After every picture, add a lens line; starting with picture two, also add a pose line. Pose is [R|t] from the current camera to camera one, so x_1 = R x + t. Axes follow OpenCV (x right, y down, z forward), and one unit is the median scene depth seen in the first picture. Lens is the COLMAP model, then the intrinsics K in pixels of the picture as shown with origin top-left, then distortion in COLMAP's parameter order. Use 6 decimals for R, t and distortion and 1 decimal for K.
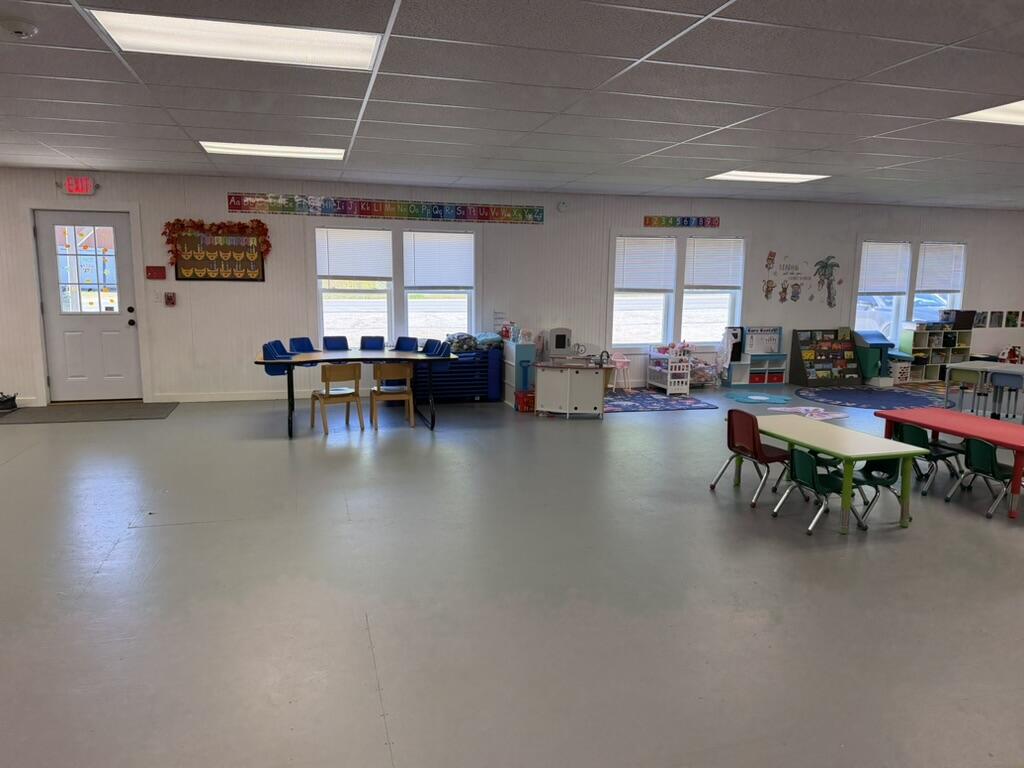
lens RADIAL K [[710.8, 0, 507.2], [0, 710.8, 385.0], [0, 0, 1]] dist [0.034735, -0.035315]
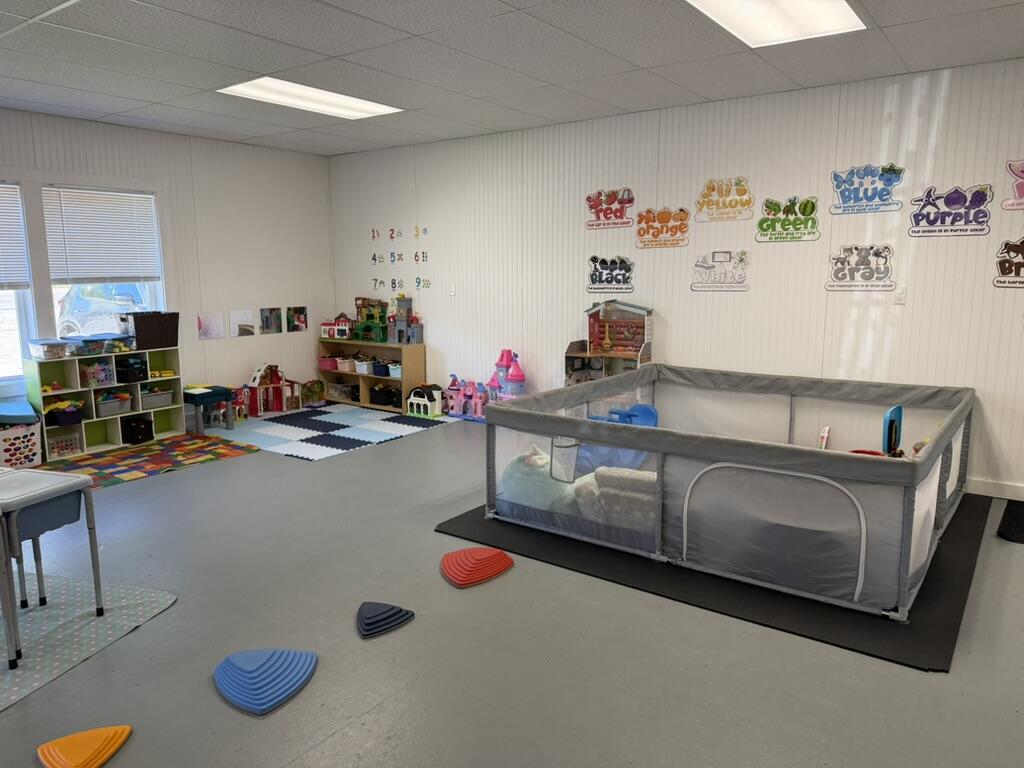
lens RADIAL K [[710.8, 0, 522.3], [0, 710.8, 387.2], [0, 0, 1]] dist [0.034735, -0.035315]
pose [[0.770956, -0.113079, 0.626769, 0.545764], [0.100297, 0.993389, 0.055853, -0.053904], [-0.628941, 0.019803, 0.777201, 0.429324]]
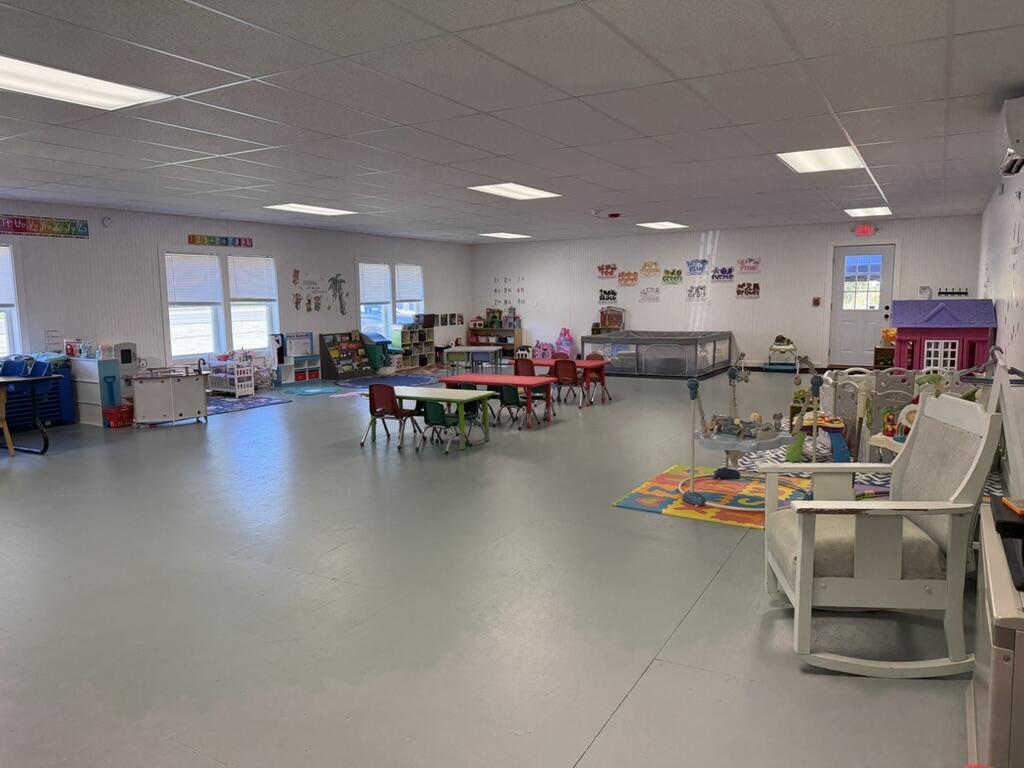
lens RADIAL K [[710.8, 0, 519.2], [0, 710.8, 388.7], [0, 0, 1]] dist [0.034735, -0.035315]
pose [[0.705879, -0.108377, 0.699992, -0.225677], [0.119875, 0.992249, 0.032743, 0.015453], [-0.698115, 0.060799, 0.713399, -0.092506]]
